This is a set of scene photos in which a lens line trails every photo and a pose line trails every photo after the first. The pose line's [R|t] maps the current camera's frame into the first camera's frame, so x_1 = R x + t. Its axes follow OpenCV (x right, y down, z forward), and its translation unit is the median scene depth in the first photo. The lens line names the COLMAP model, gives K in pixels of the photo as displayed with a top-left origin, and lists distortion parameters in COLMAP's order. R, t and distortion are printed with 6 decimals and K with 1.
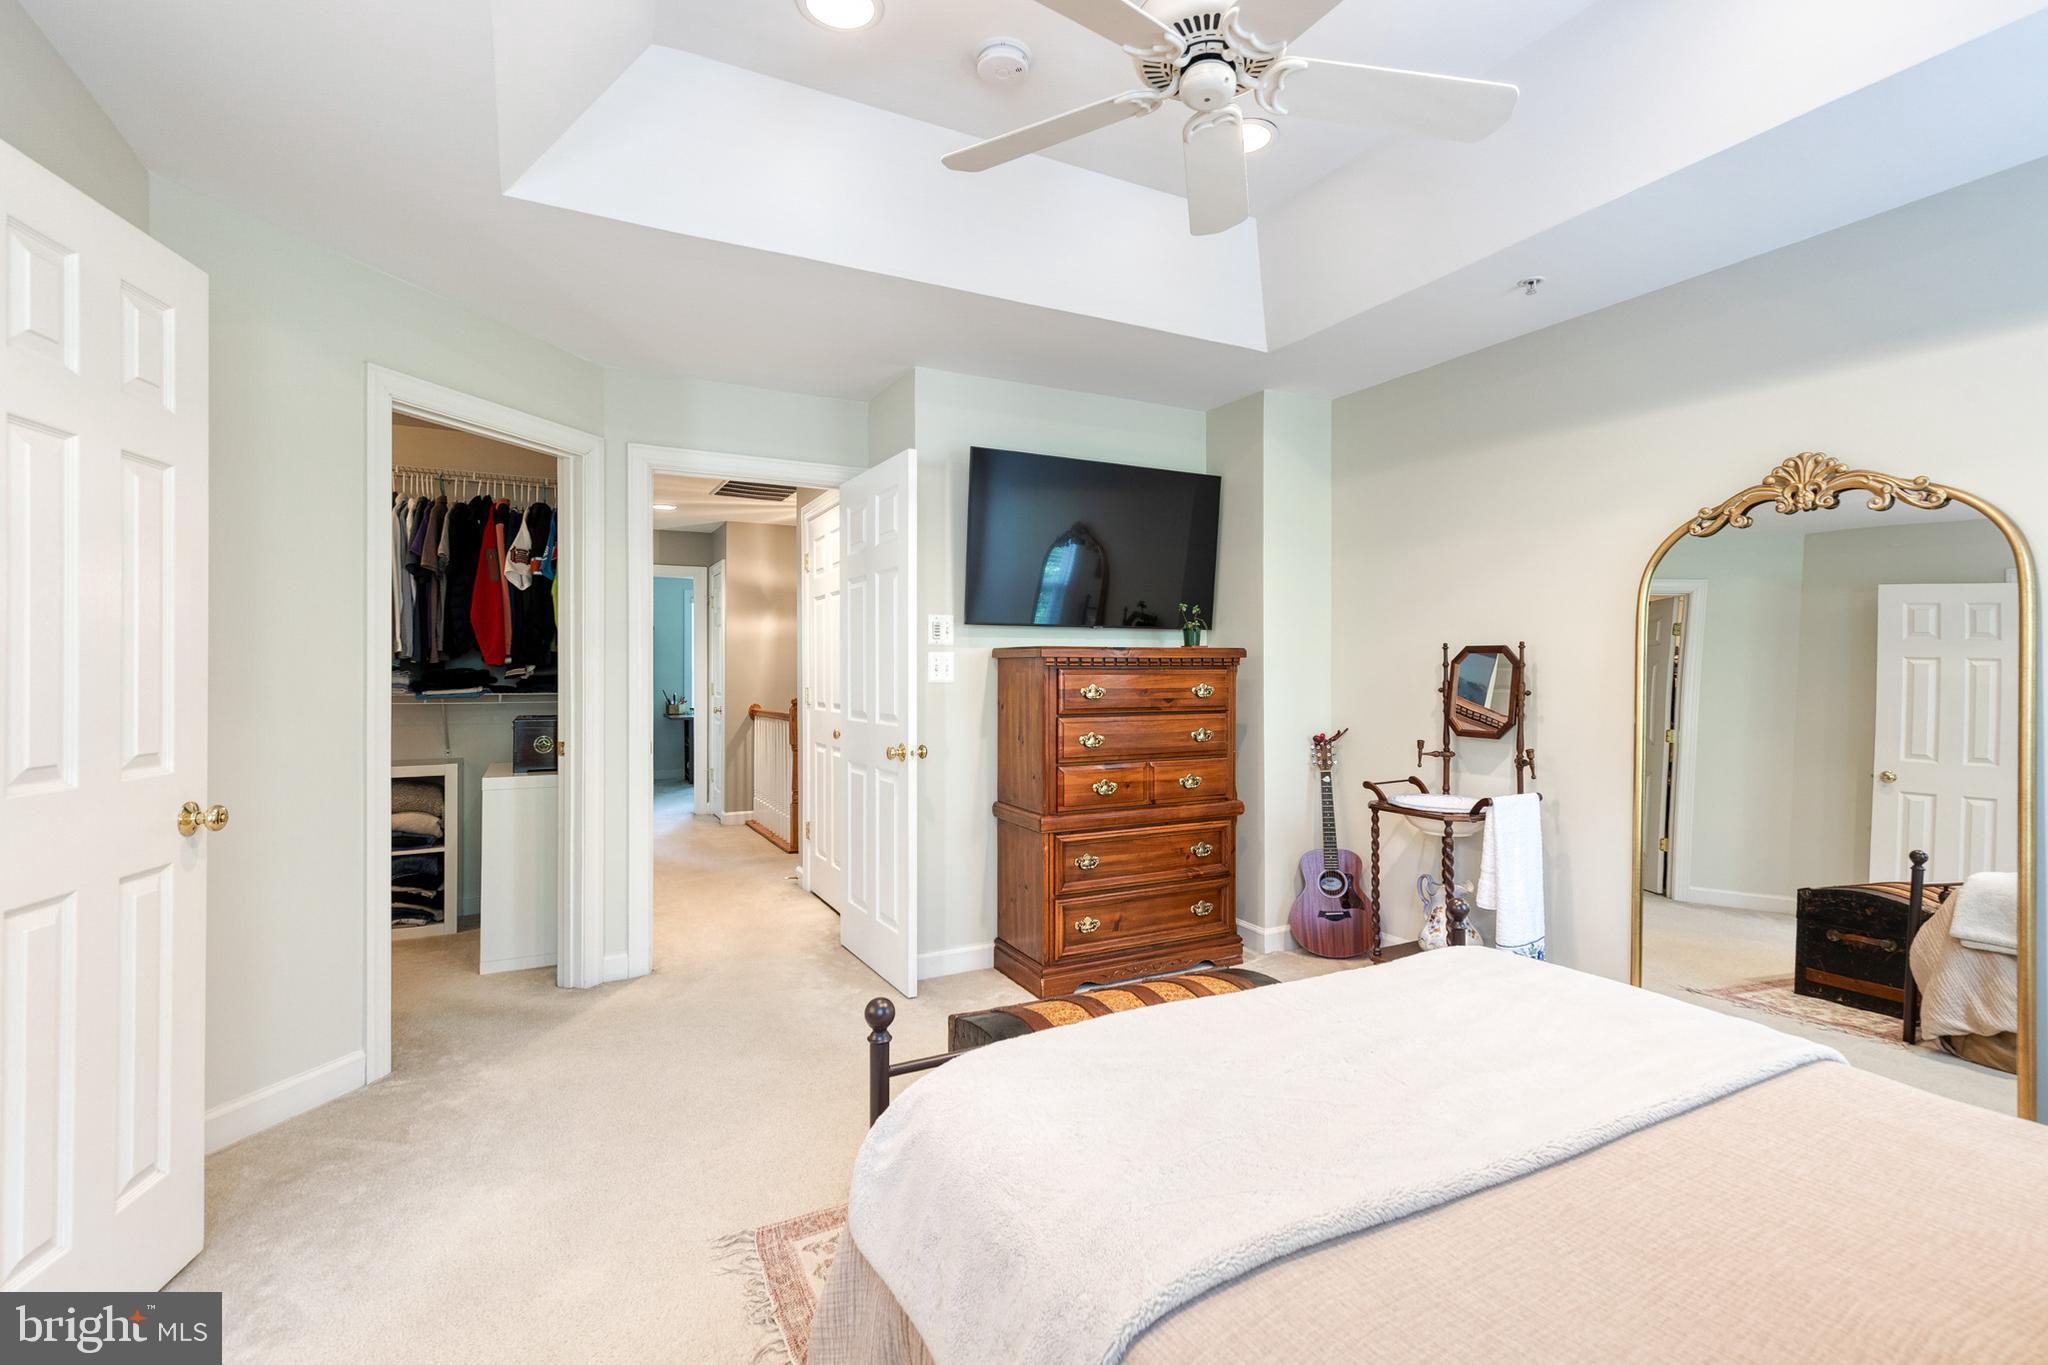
lens RADIAL K [[931.8, 0, 1024.0], [0, 931.8, 677.8], [0, 0, 1]] dist [0.013141, -0.002783]
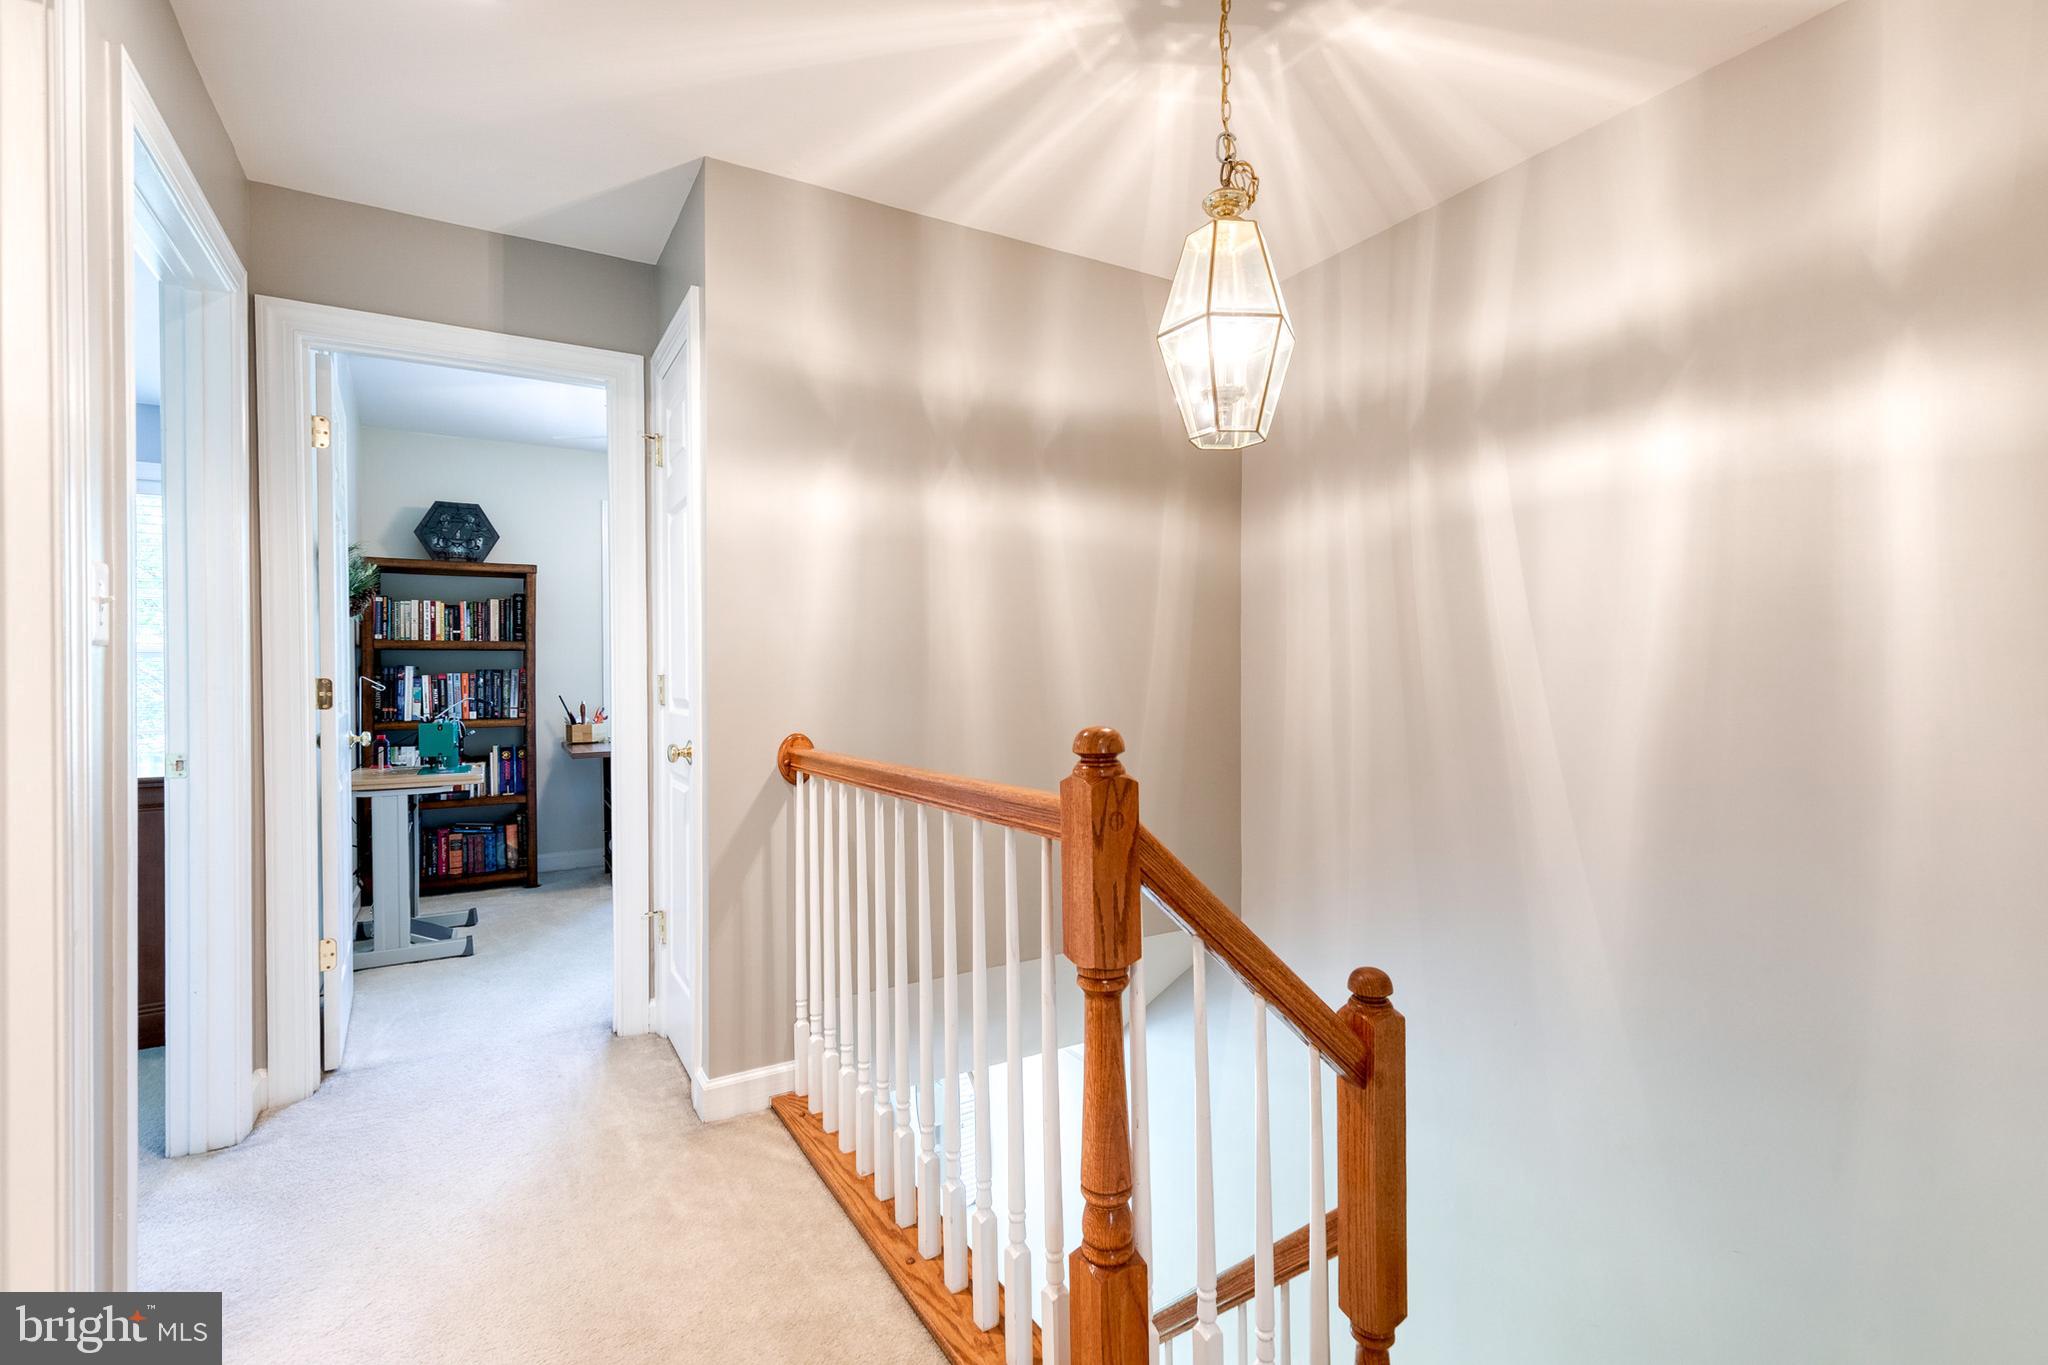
lens RADIAL K [[931.8, 0, 1023.3], [0, 931.8, 674.9], [0, 0, 1]] dist [0.013141, -0.002783]
pose [[0.998656, -0.010229, 0.050802, -0.225785], [0.010501, 0.999932, -0.005093, 0.009750], [-0.050746, 0.005619, 0.998696, 0.670435]]
